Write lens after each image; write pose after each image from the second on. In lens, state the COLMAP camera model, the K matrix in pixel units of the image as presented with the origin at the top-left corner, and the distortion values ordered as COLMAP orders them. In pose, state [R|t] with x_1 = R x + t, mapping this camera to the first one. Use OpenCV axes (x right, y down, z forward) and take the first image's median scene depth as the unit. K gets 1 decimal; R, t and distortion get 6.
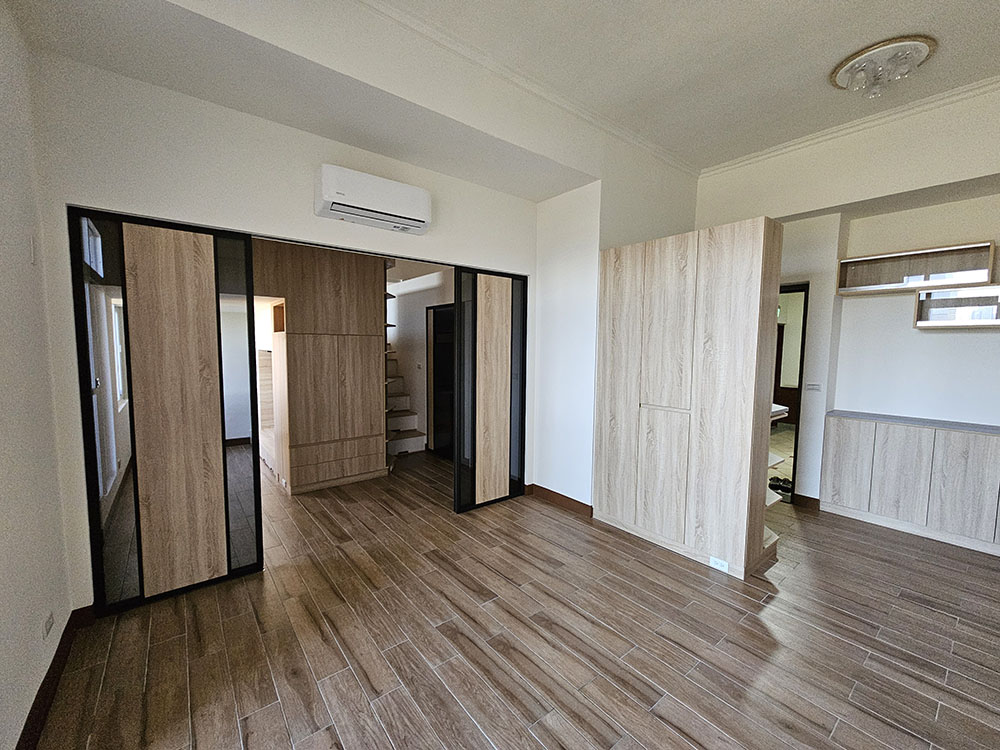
lens RADIAL K [[410.3, 0, 490.3], [0, 410.3, 381.2], [0, 0, 1]] dist [0.002439, -0.000820]
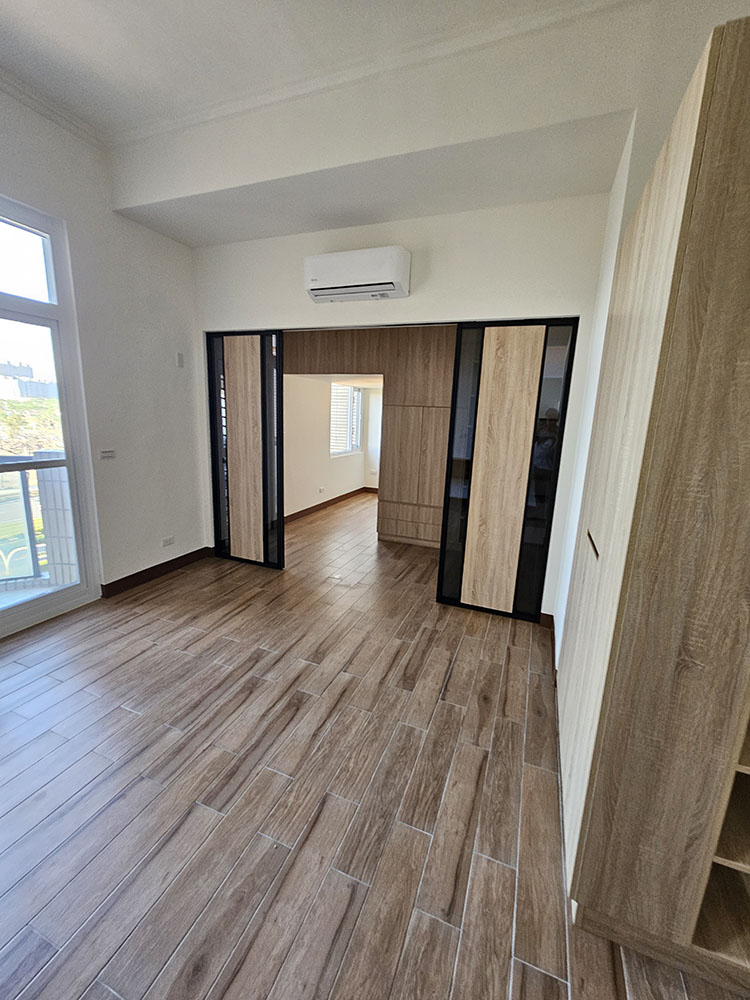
lens RADIAL K [[410.3, 0, 378.2], [0, 410.3, 501.1], [0, 0, 1]] dist [0.002439, -0.000820]
pose [[0.503835, 0.194638, -0.841586, 0.772010], [-0.109115, 0.980819, 0.161515, -0.047933], [0.856880, 0.010453, 0.515409, 0.528722]]
